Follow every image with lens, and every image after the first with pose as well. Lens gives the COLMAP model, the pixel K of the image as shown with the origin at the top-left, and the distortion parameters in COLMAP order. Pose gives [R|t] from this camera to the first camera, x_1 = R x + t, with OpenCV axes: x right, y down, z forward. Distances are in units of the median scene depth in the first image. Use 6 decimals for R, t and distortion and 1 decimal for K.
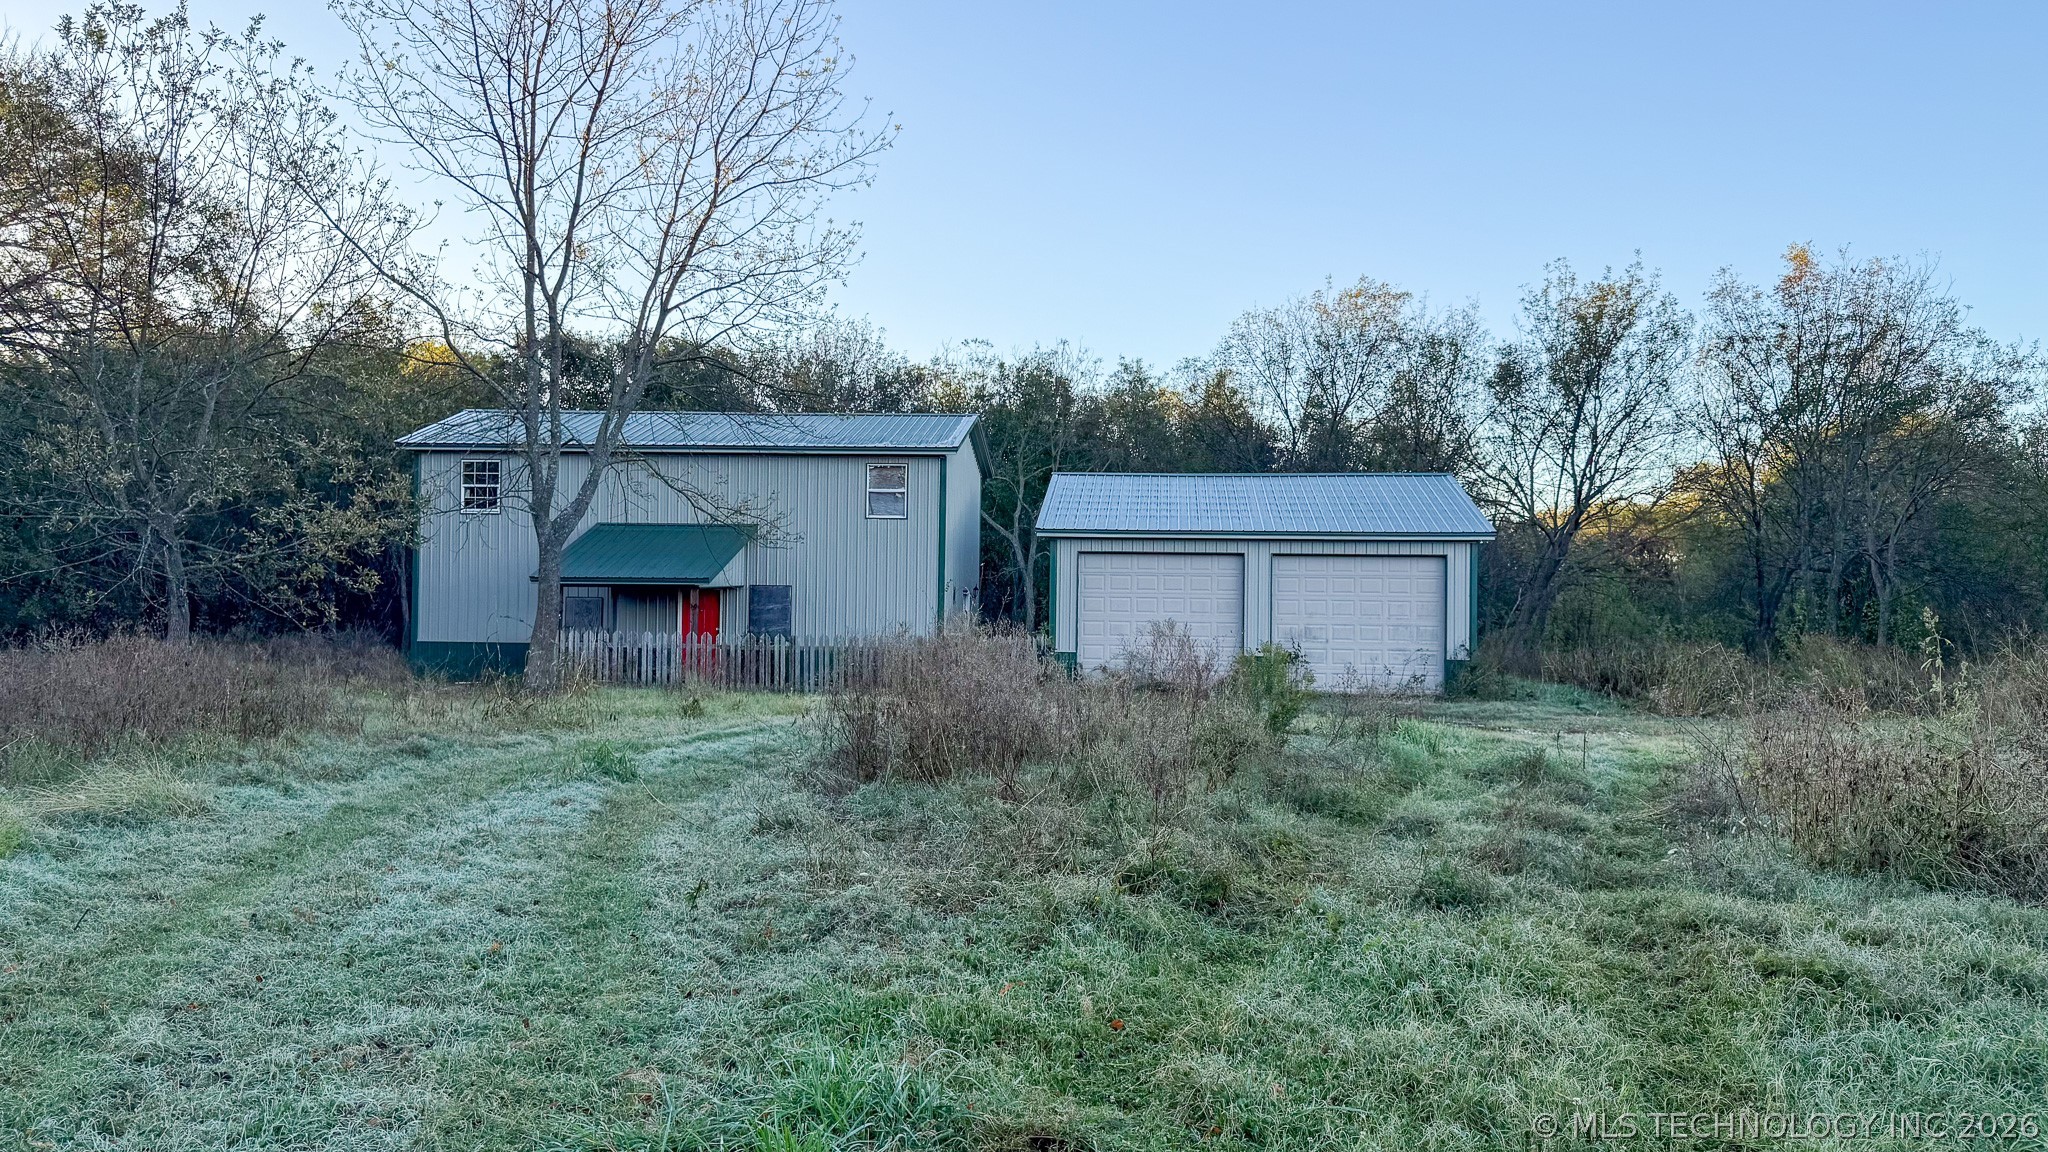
lens RADIAL K [[1449.9, 0, 1024.0], [0, 1449.9, 576.0], [0, 0, 1]] dist [-0.001905, -0.027912]
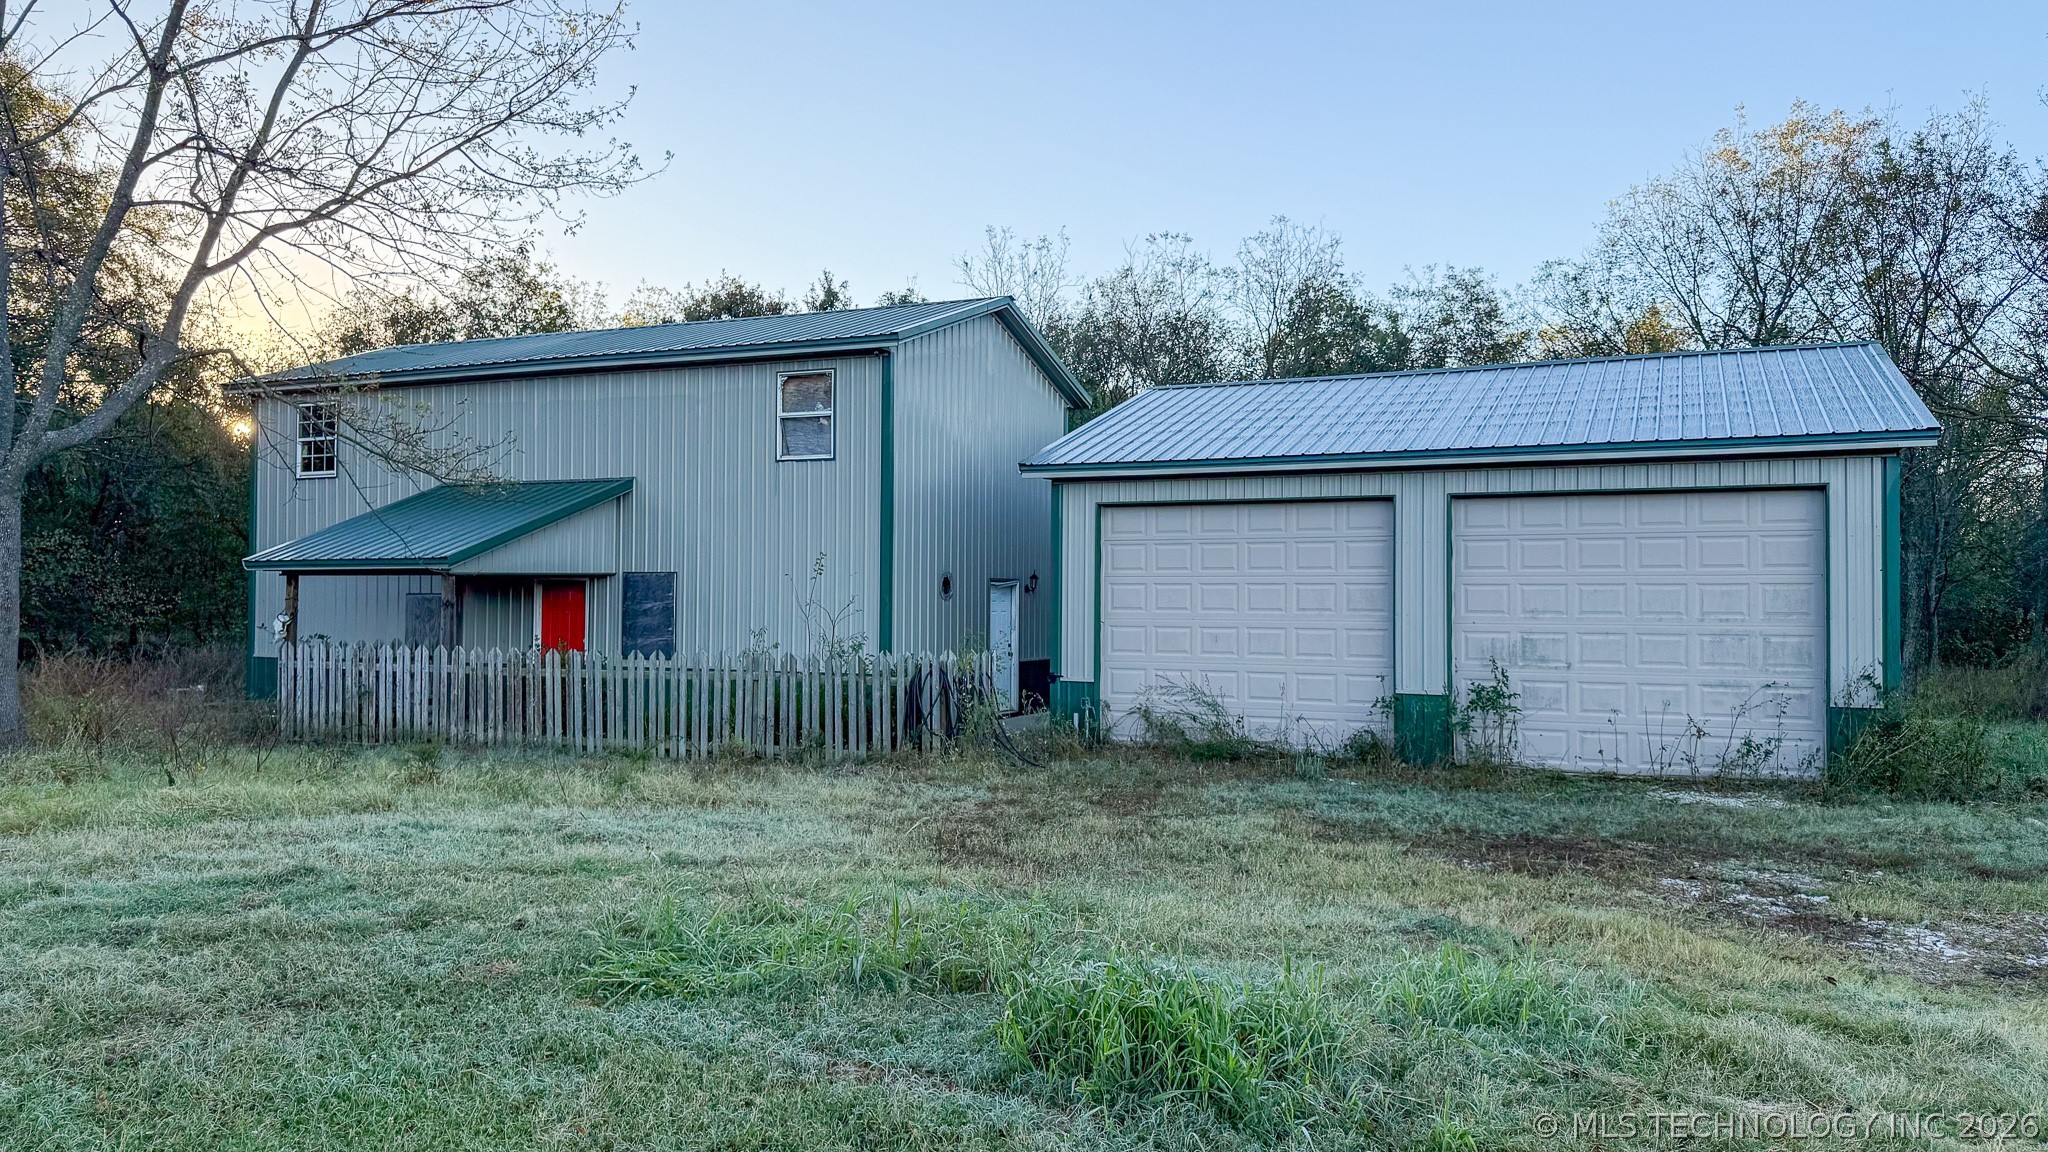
lens RADIAL K [[1449.9, 0, 1024.0], [0, 1449.9, 576.0], [0, 0, 1]] dist [-0.001905, -0.027912]
pose [[0.944828, -0.014287, -0.327255, 0.195025], [0.012234, 0.999890, -0.008329, 0.015839], [0.327338, 0.003866, 0.944899, 0.464152]]
